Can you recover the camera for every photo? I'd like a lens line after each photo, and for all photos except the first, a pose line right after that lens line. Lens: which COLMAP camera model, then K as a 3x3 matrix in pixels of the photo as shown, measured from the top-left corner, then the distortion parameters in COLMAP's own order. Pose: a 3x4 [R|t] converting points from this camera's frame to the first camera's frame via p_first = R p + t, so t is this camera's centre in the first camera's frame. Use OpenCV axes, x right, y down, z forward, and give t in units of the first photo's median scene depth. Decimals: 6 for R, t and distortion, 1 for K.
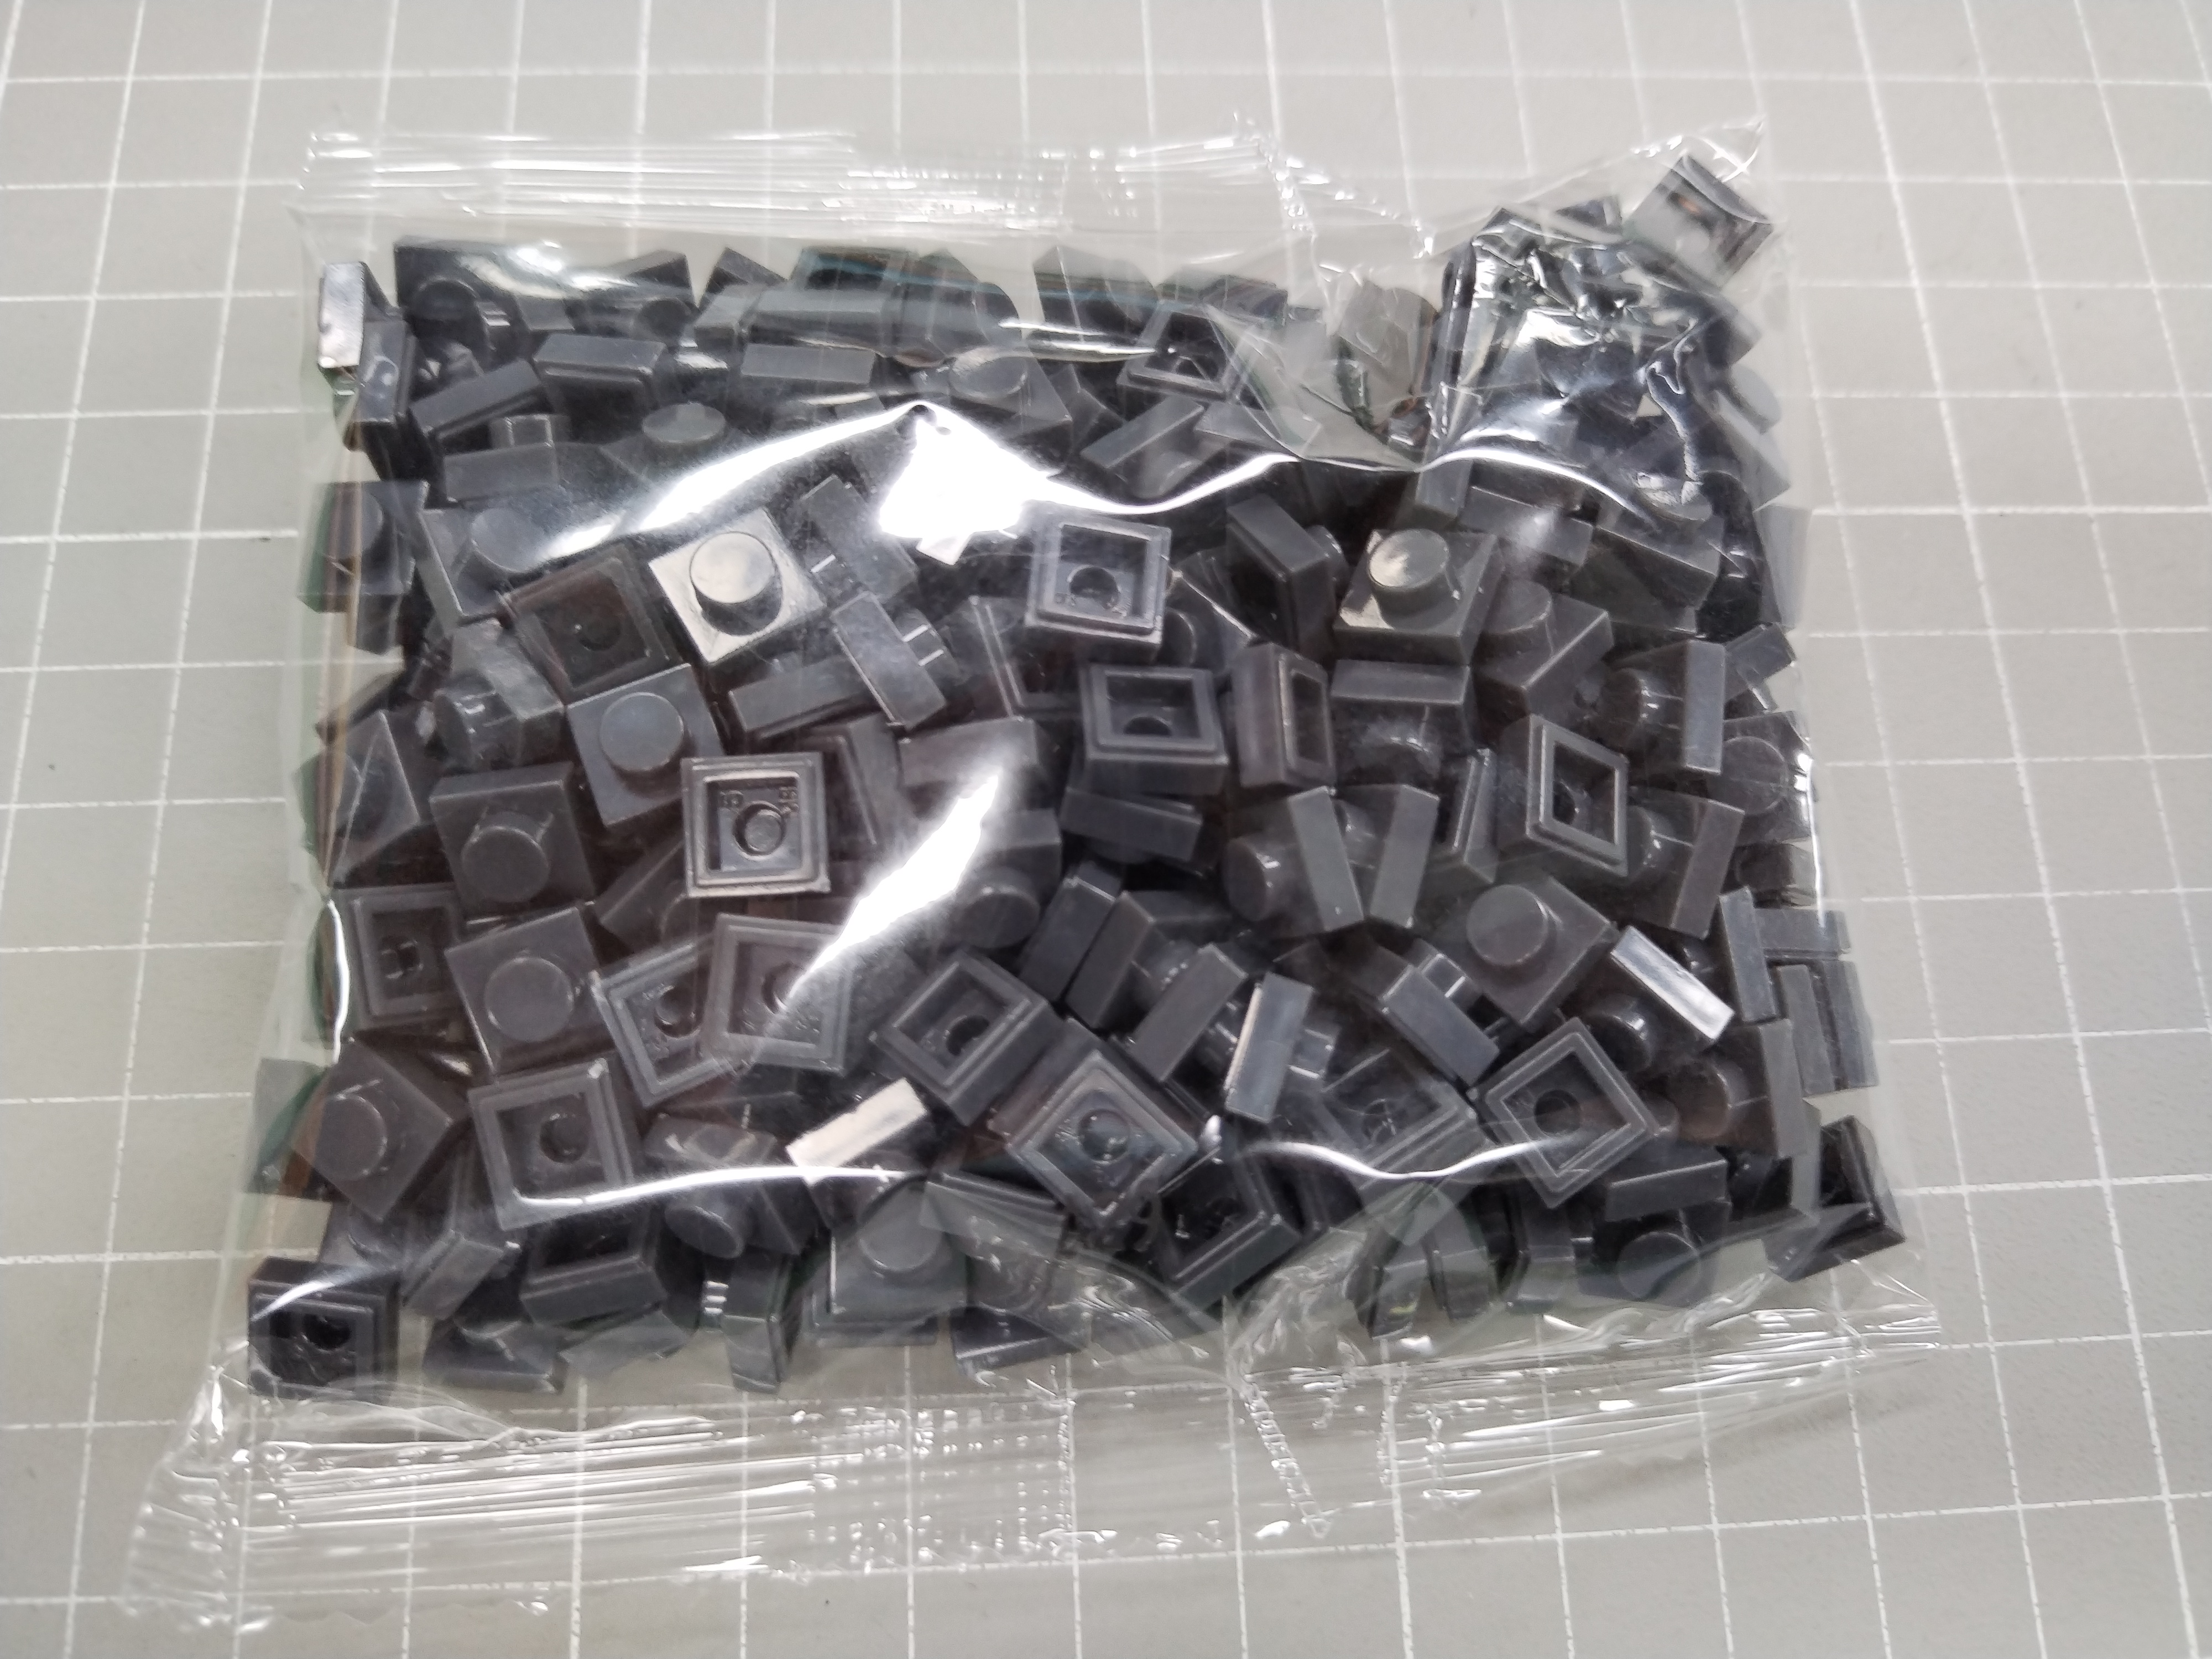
lens RADIAL K [[1989.3, 0, 1092.1], [0, 1989.3, 827.7], [0, 0, 1]] dist [-0.017713, -0.011100]
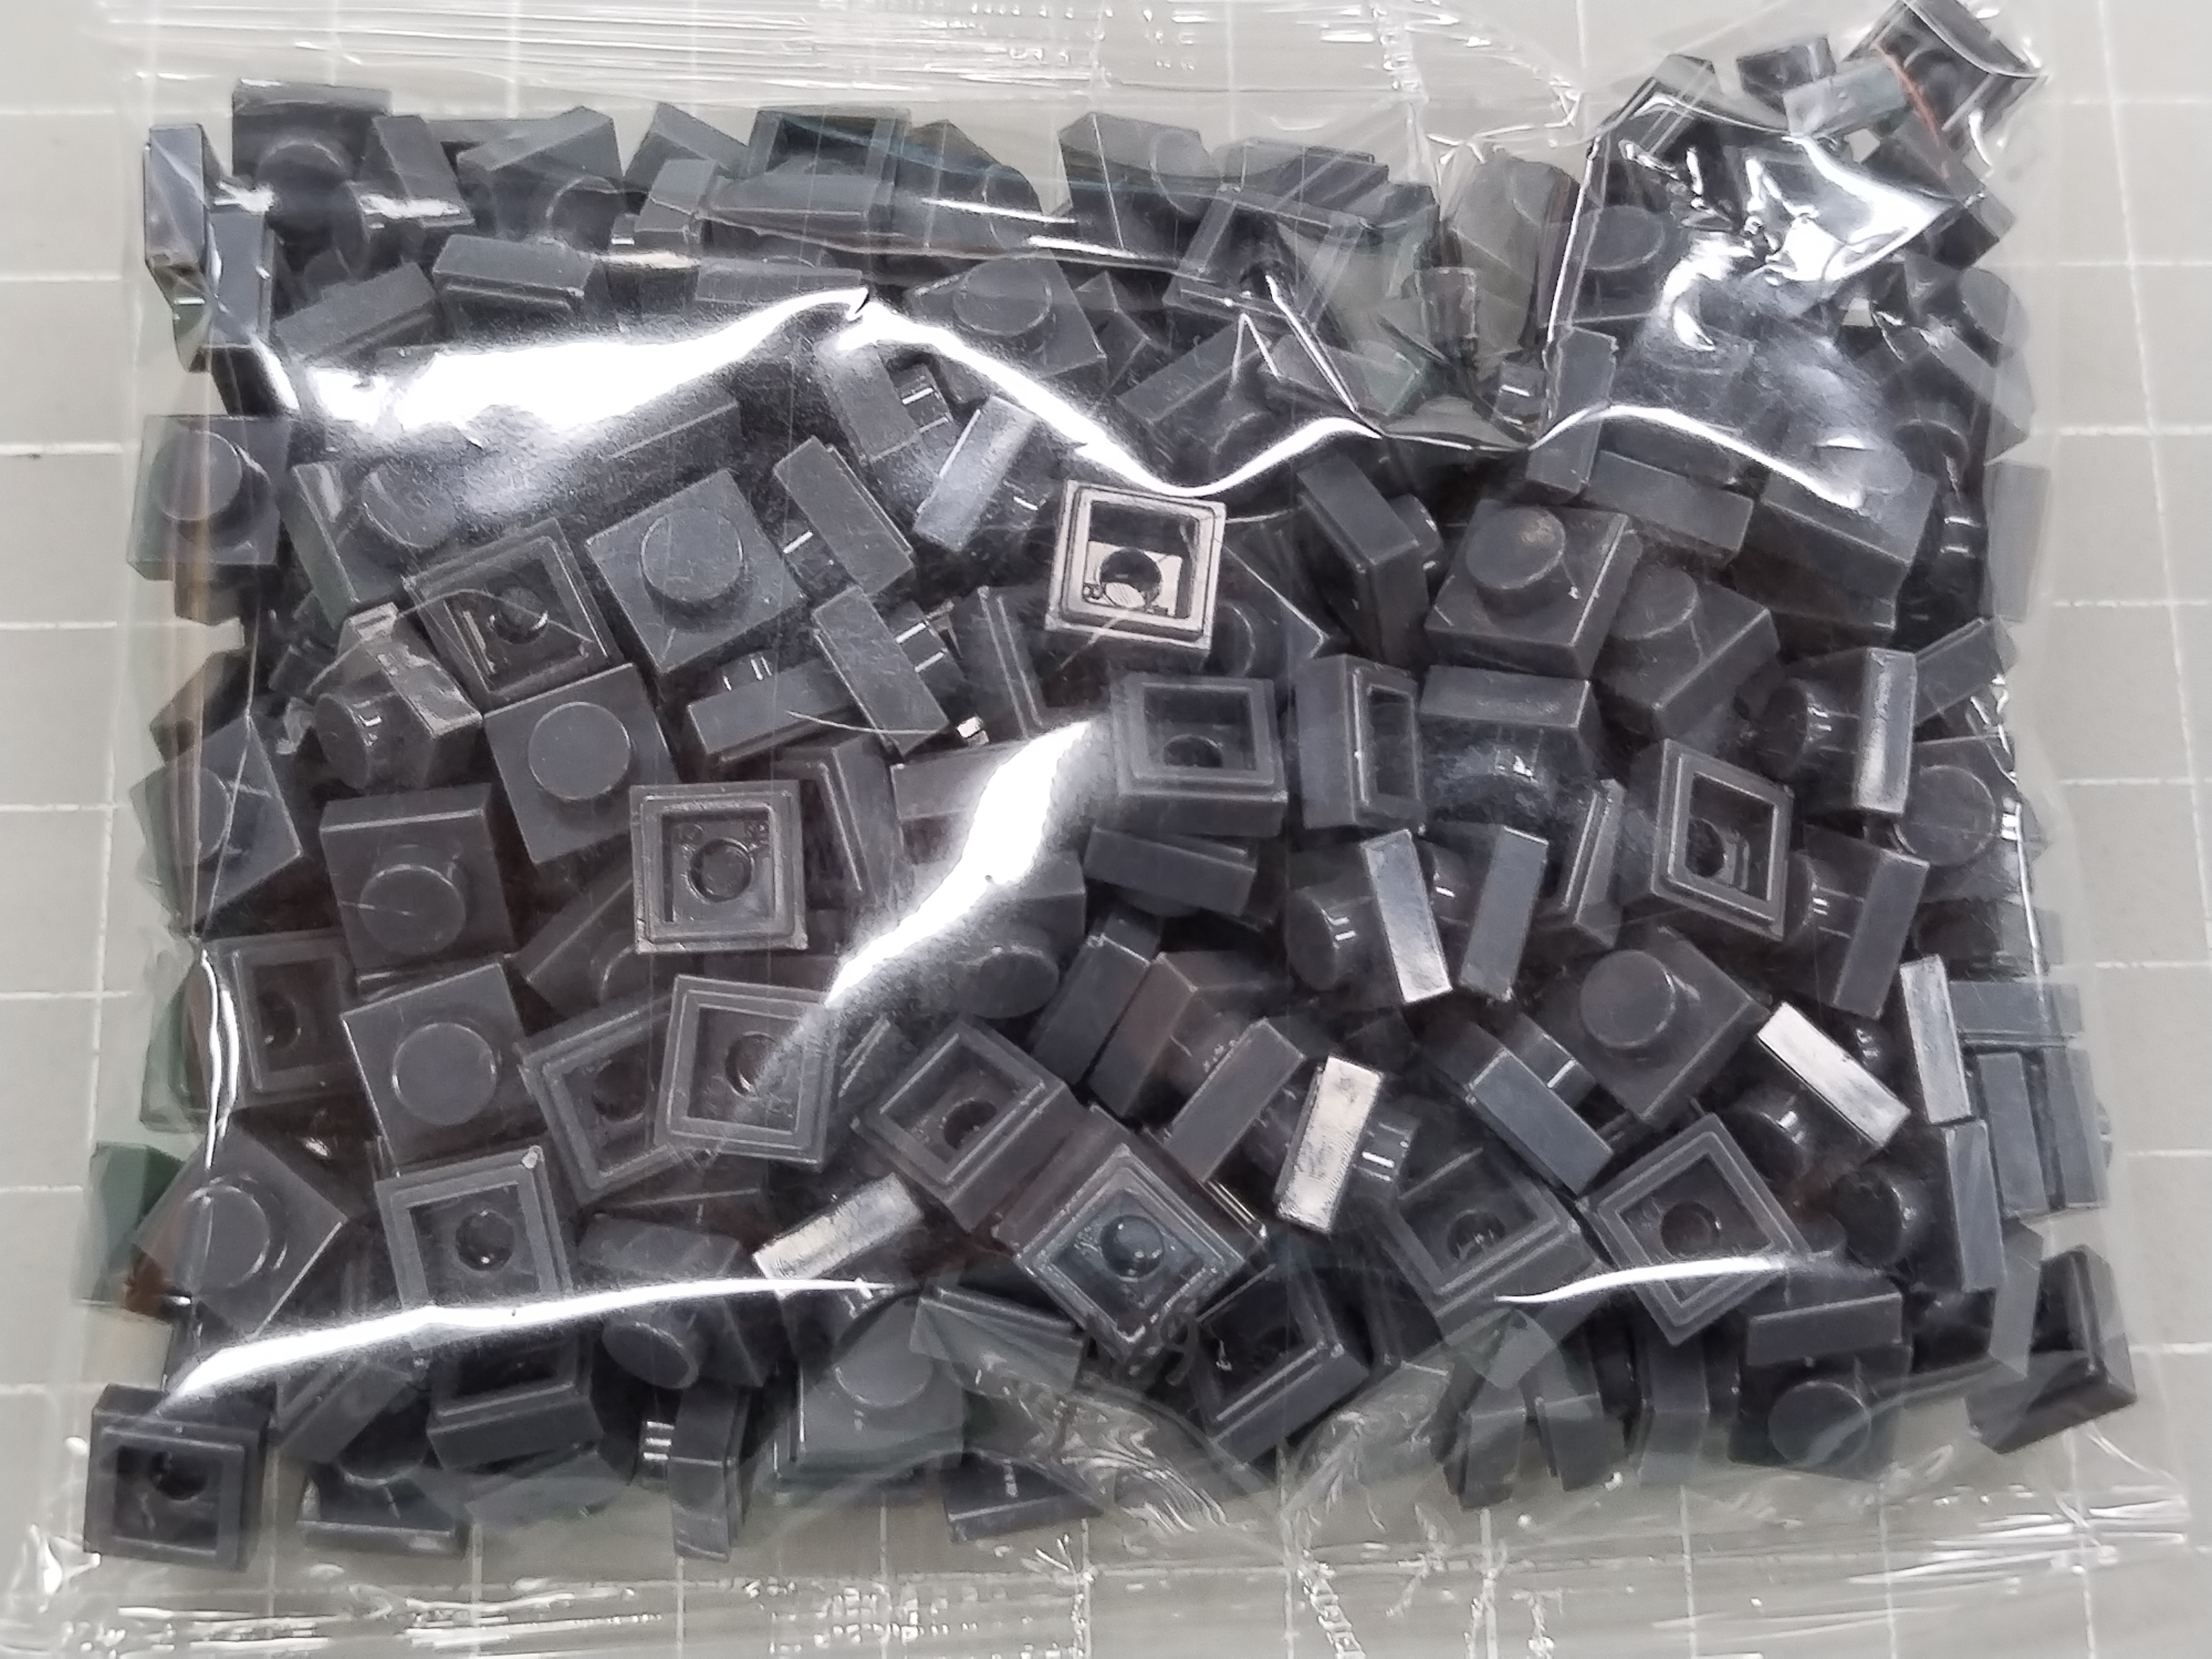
lens RADIAL K [[3292.1, 0, 1106.0], [0, 3292.1, 829.5], [0, 0, 1]] dist [0.037850, 0.039358]
pose [[0.999871, 0.014413, -0.007140, 0.002334], [-0.014317, 0.999810, 0.013257, -0.036598], [0.007330, -0.013153, 0.999887, -0.365689]]
